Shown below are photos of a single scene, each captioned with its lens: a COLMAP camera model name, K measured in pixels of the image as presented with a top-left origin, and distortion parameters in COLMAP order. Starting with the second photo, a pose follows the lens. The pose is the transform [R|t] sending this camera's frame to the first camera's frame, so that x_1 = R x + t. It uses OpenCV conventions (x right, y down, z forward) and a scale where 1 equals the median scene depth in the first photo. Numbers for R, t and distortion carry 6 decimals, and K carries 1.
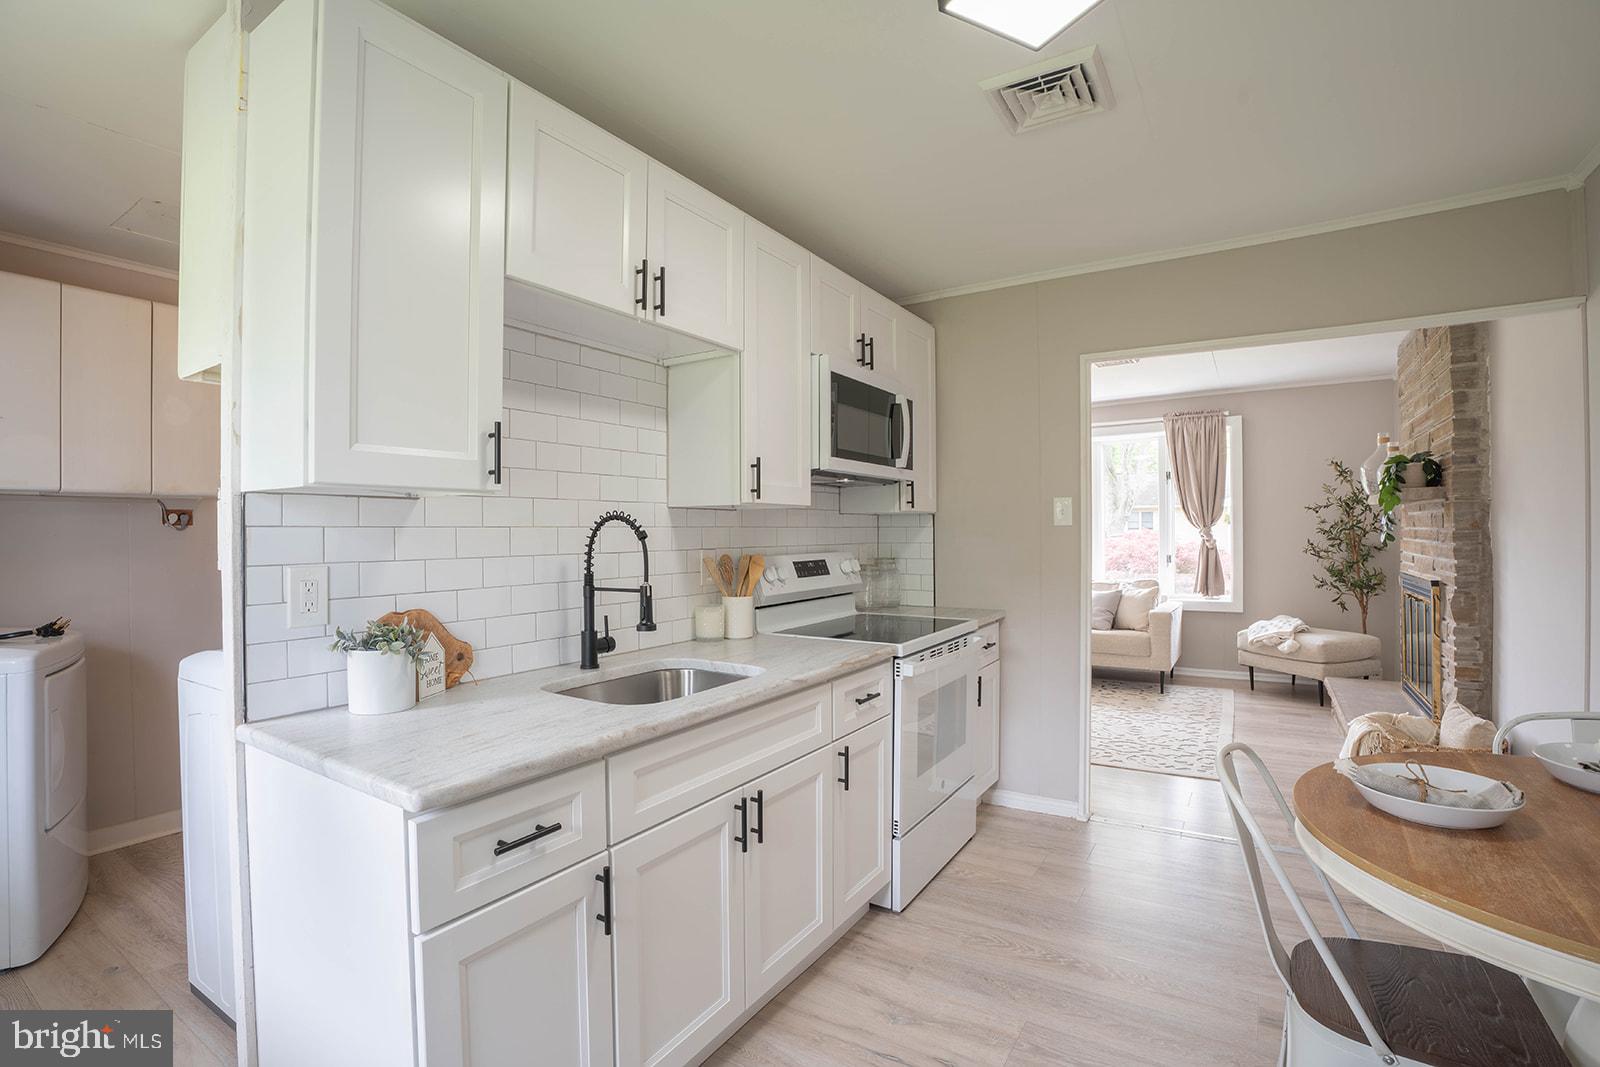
lens RADIAL K [[741.7, 0, 799.0], [0, 741.7, 530.9], [0, 0, 1]] dist [-0.043329, 0.006167]
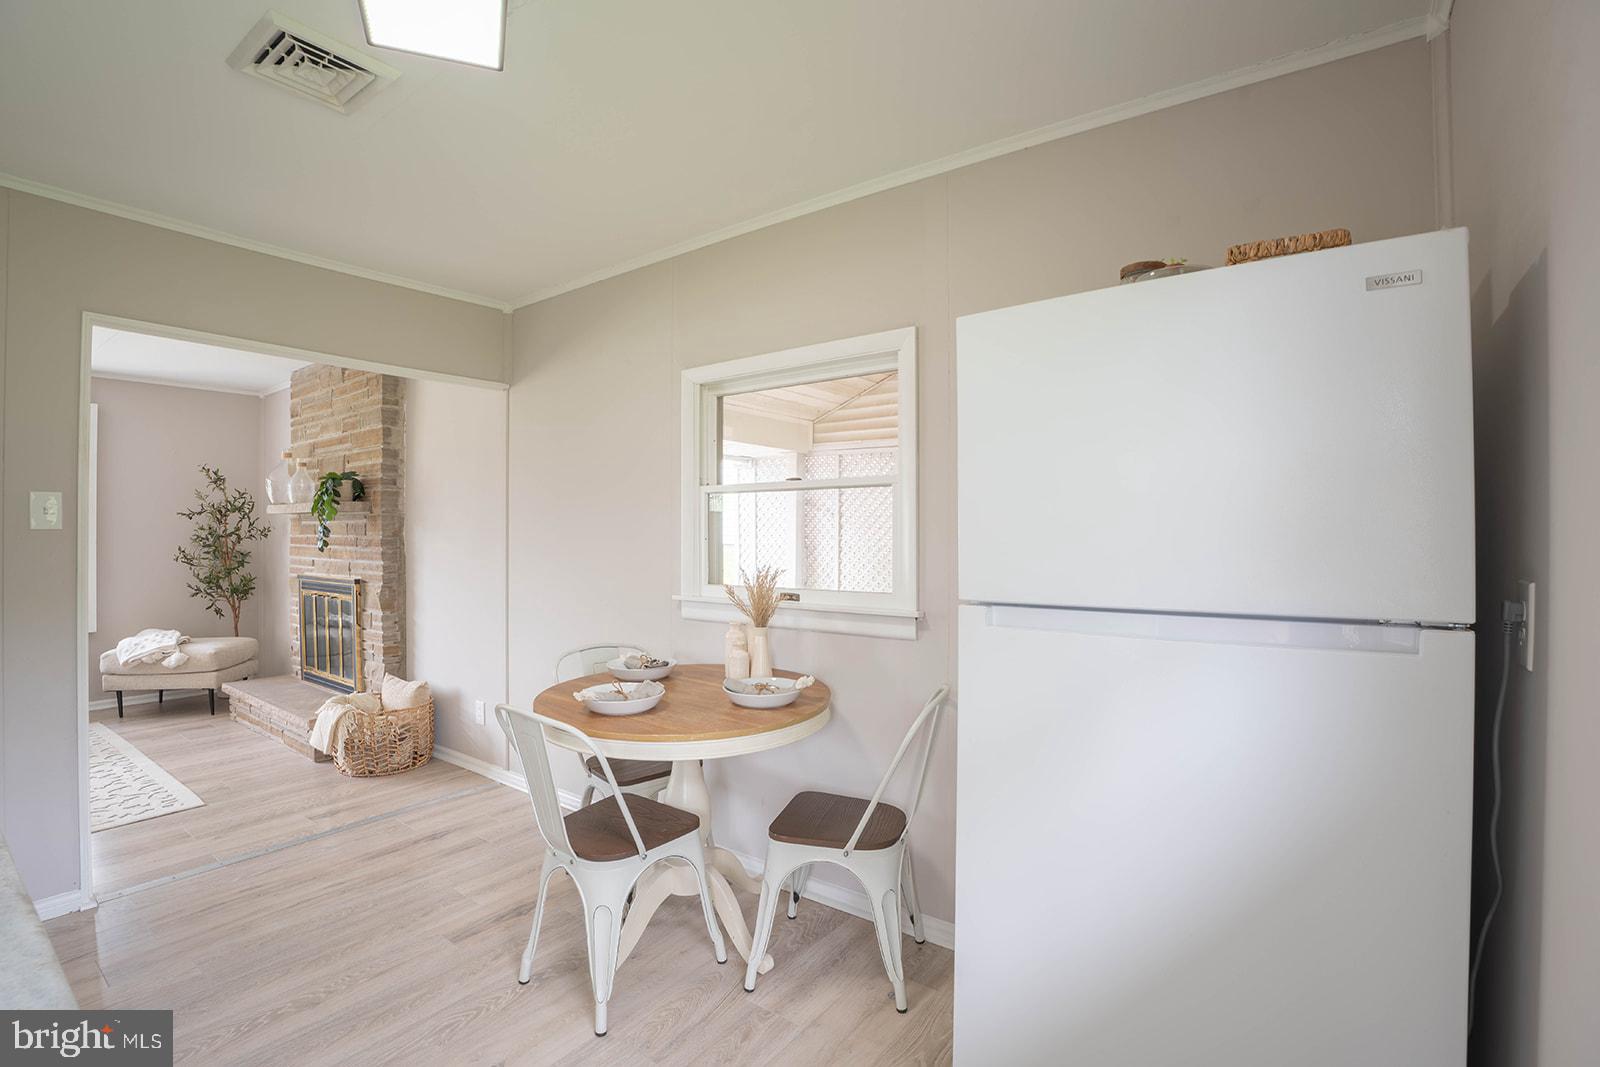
lens RADIAL K [[741.7, 0, 803.9], [0, 741.7, 533.6], [0, 0, 1]] dist [-0.043329, 0.006167]
pose [[0.072072, 0.007684, 0.997370, -0.264235], [-0.001350, 0.999970, -0.007607, 0.000847], [-0.997398, -0.000798, 0.072081, 0.156679]]
